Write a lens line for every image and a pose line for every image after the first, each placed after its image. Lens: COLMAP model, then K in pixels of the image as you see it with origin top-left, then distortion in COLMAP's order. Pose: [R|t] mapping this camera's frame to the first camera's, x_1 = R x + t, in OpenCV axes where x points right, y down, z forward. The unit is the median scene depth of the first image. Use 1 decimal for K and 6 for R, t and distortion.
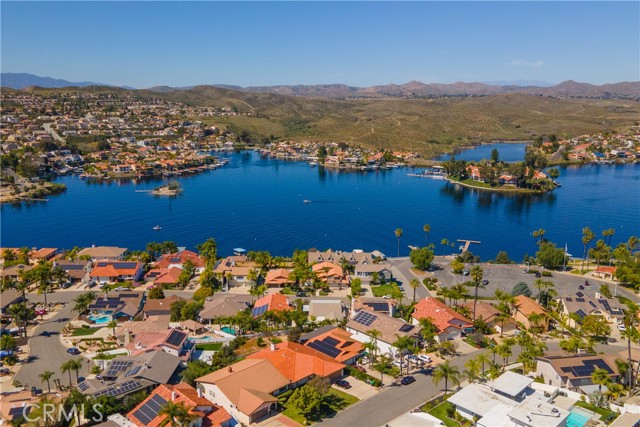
lens RADIAL K [[569.7, 0, 320.0], [0, 569.7, 213.5], [0, 0, 1]] dist [0.017153, 0.016796]
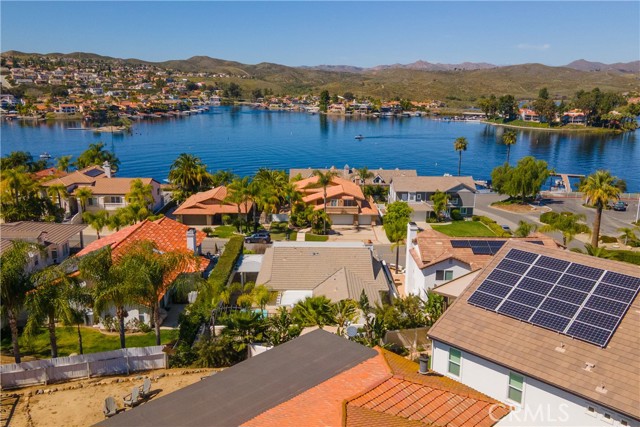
lens RADIAL K [[569.7, 0, 320.0], [0, 569.7, 213.5], [0, 0, 1]] dist [0.017153, 0.016796]
pose [[0.999977, 0.002792, -0.006186, 0.004086], [-0.002627, 0.999645, 0.026524, 0.041152], [0.006258, -0.026508, 0.999629, 0.219074]]
